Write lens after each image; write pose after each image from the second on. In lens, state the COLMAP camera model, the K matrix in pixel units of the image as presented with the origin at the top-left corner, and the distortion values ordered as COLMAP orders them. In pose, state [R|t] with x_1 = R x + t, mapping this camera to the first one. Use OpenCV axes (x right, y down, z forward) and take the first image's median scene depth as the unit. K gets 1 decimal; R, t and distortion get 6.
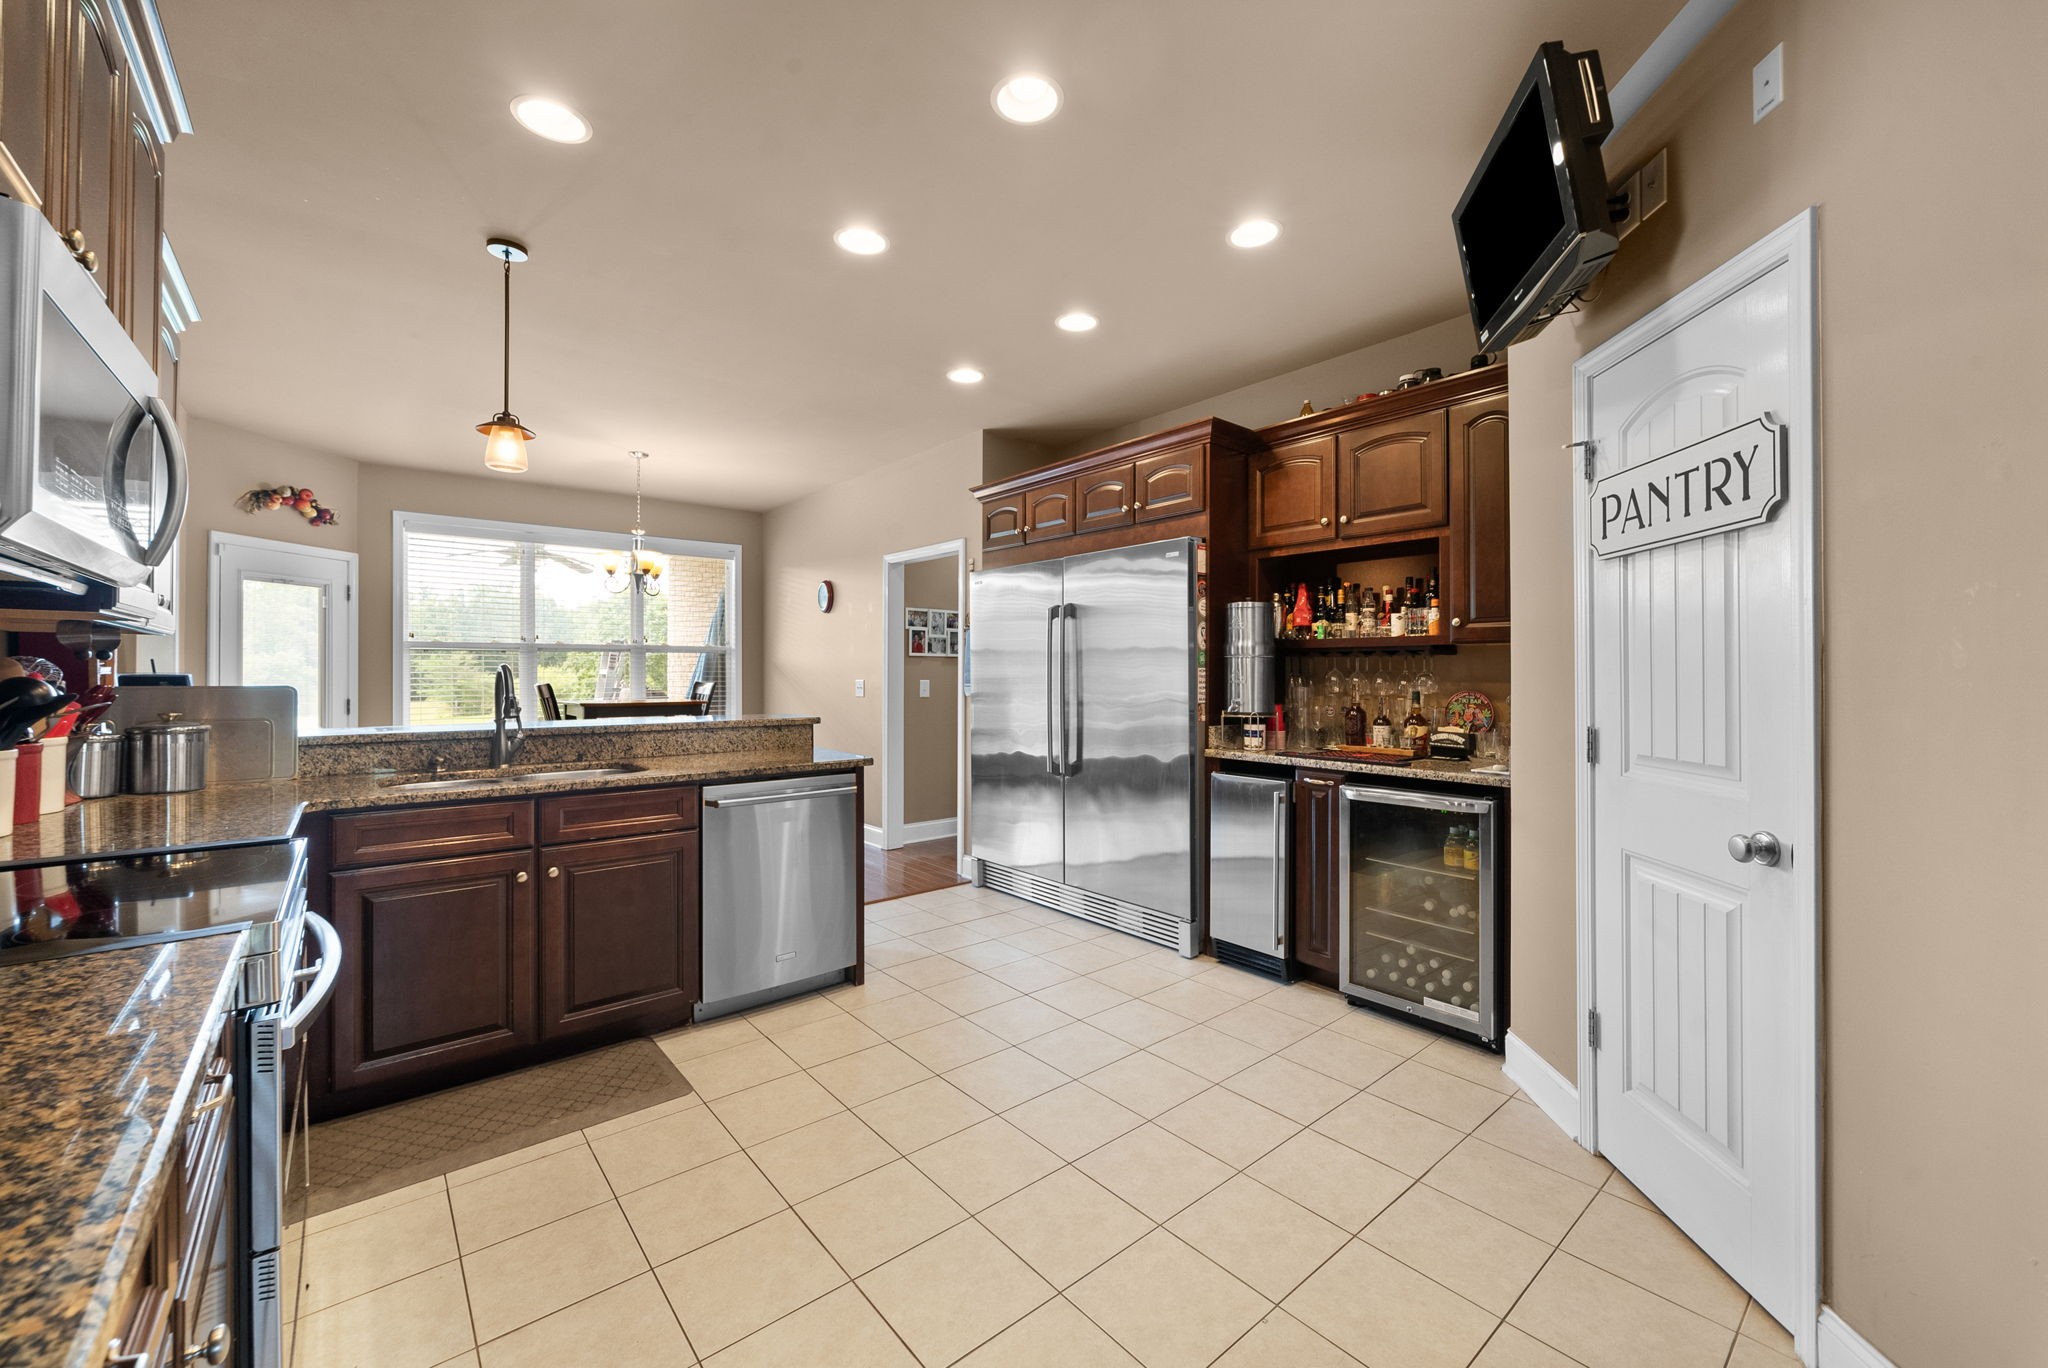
lens RADIAL K [[782.3, 0, 1031.7], [0, 782.3, 672.2], [0, 0, 1]] dist [-0.004636, 0.000352]
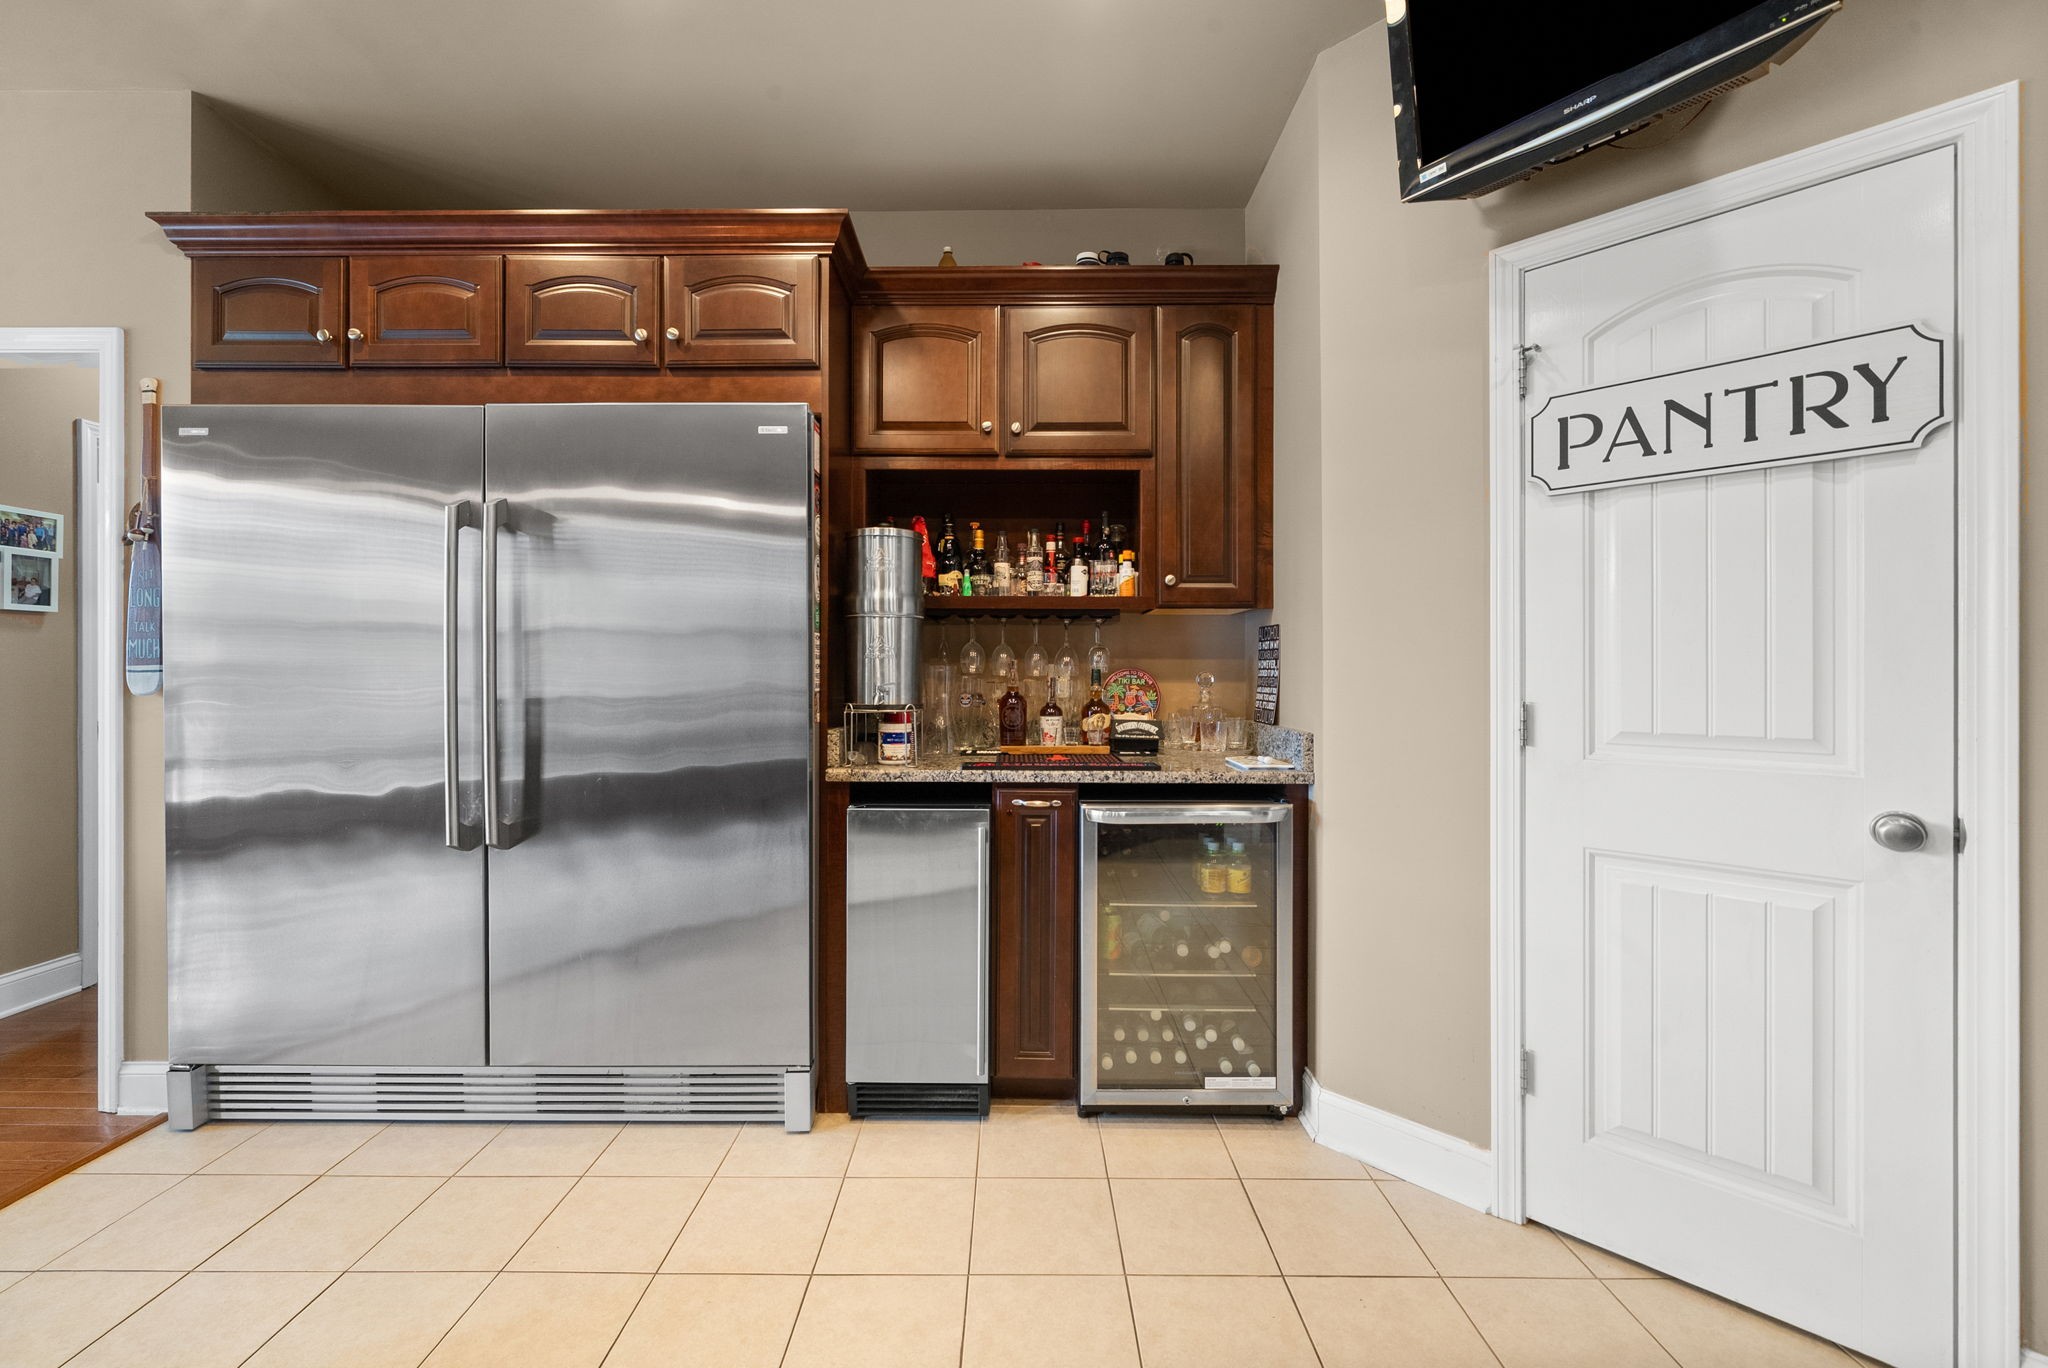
lens RADIAL K [[818.7, 0, 1009.7], [0, 818.7, 673.8], [0, 0, 1]] dist [-0.003756, 0.000893]
pose [[0.651350, -0.003841, 0.758767, -0.182621], [-0.003208, 0.999964, 0.007816, 0.023782], [-0.758770, -0.007525, 0.651315, 0.562849]]
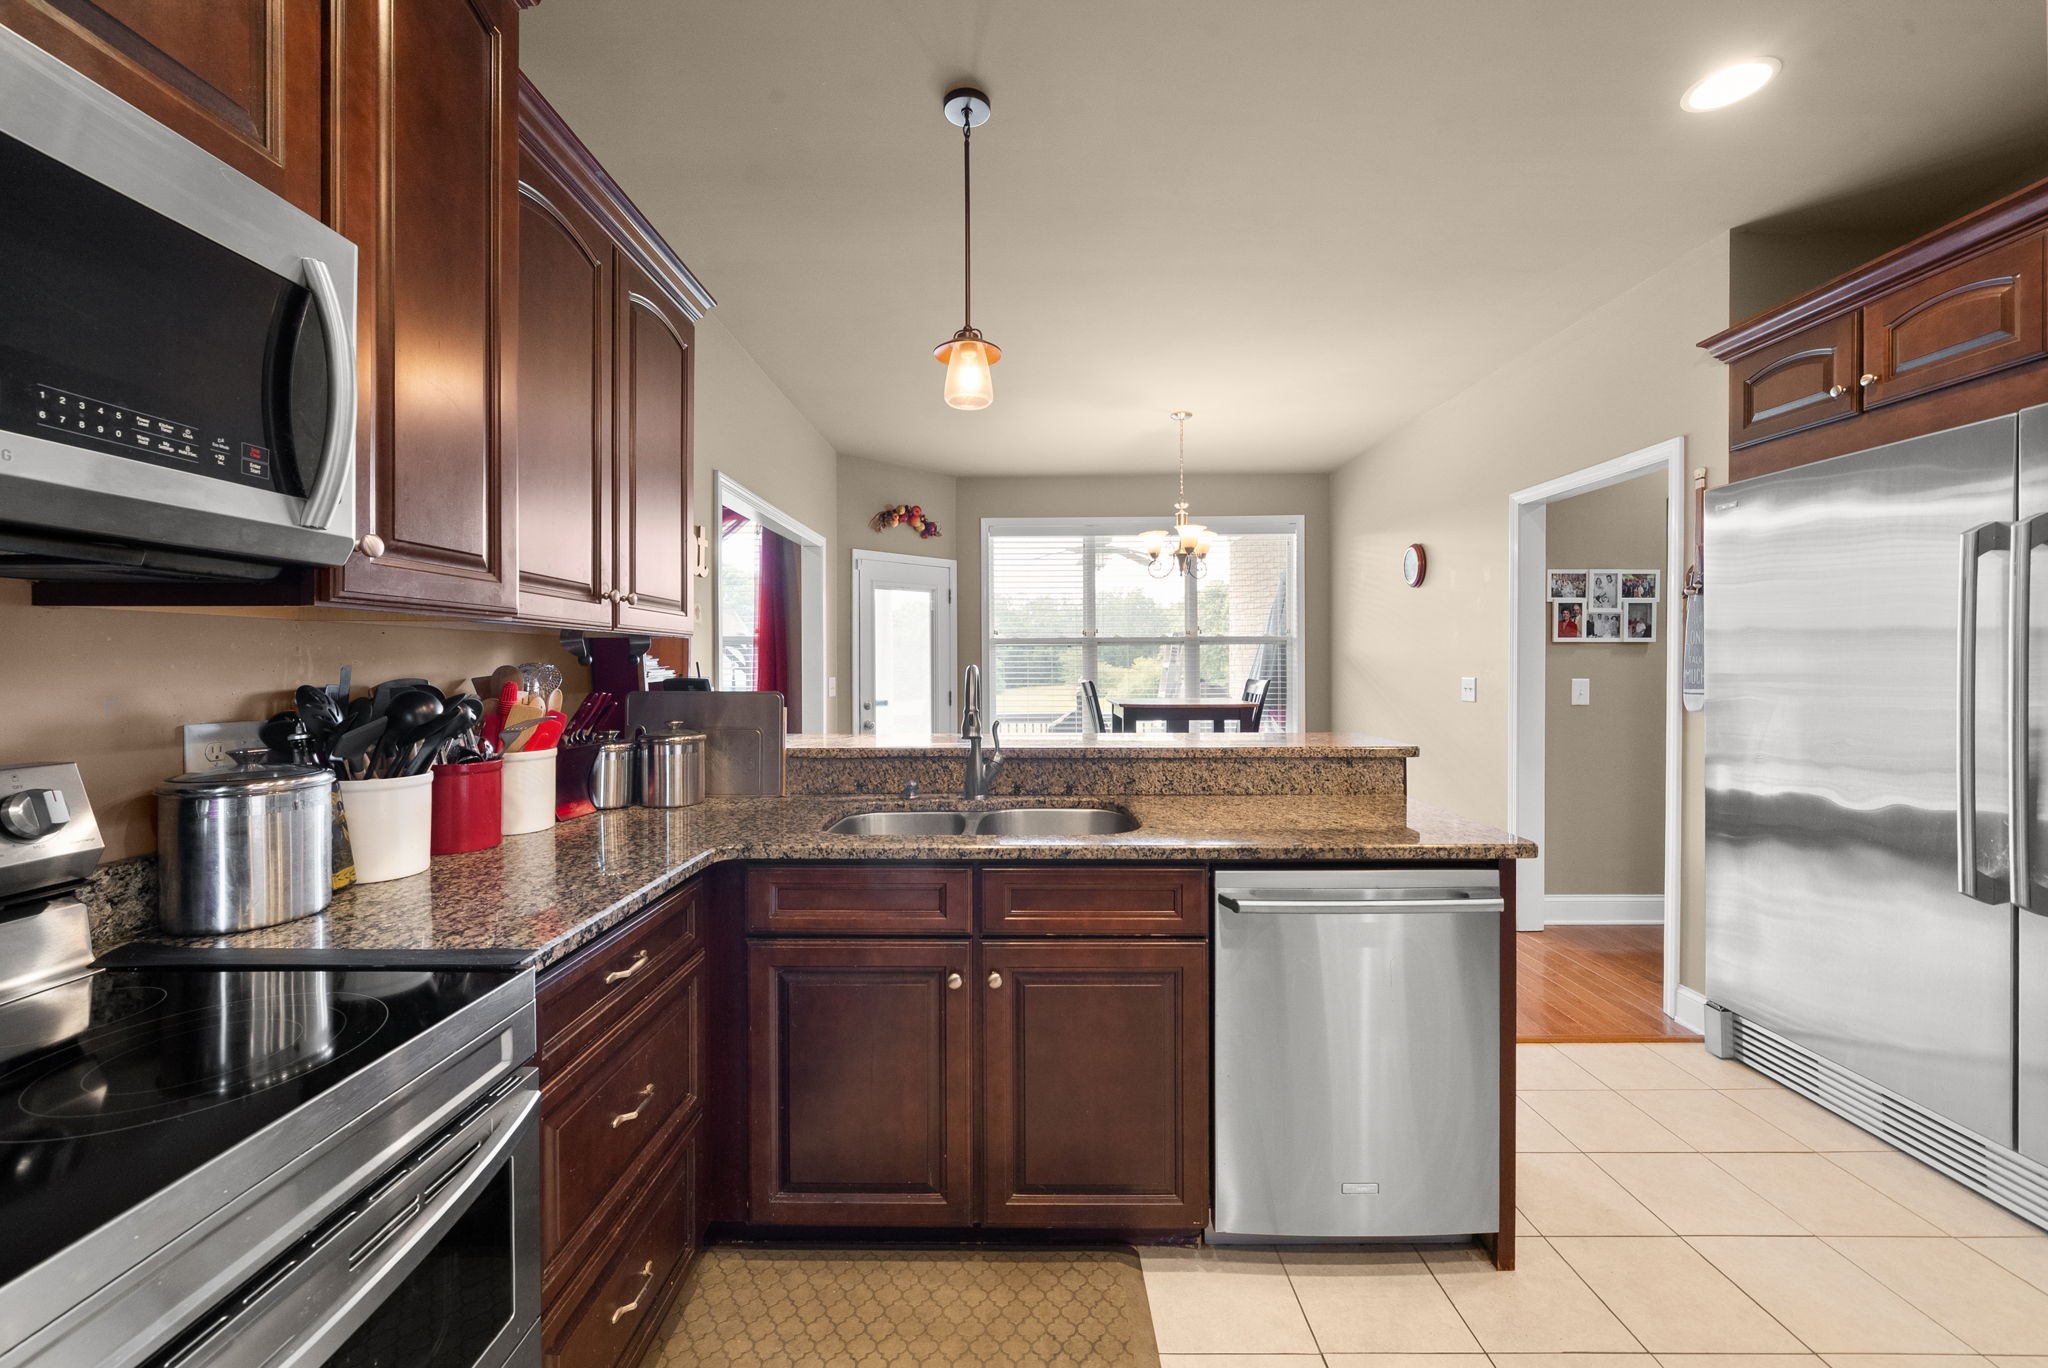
lens RADIAL K [[782.3, 0, 1016.6], [0, 782.3, 671.2], [0, 0, 1]] dist [-0.004636, 0.000352]
pose [[0.753160, 0.002499, -0.657832, -0.129297], [0.005205, 0.999939, 0.009758, -0.010372], [0.657817, -0.010774, 0.753101, 0.409390]]
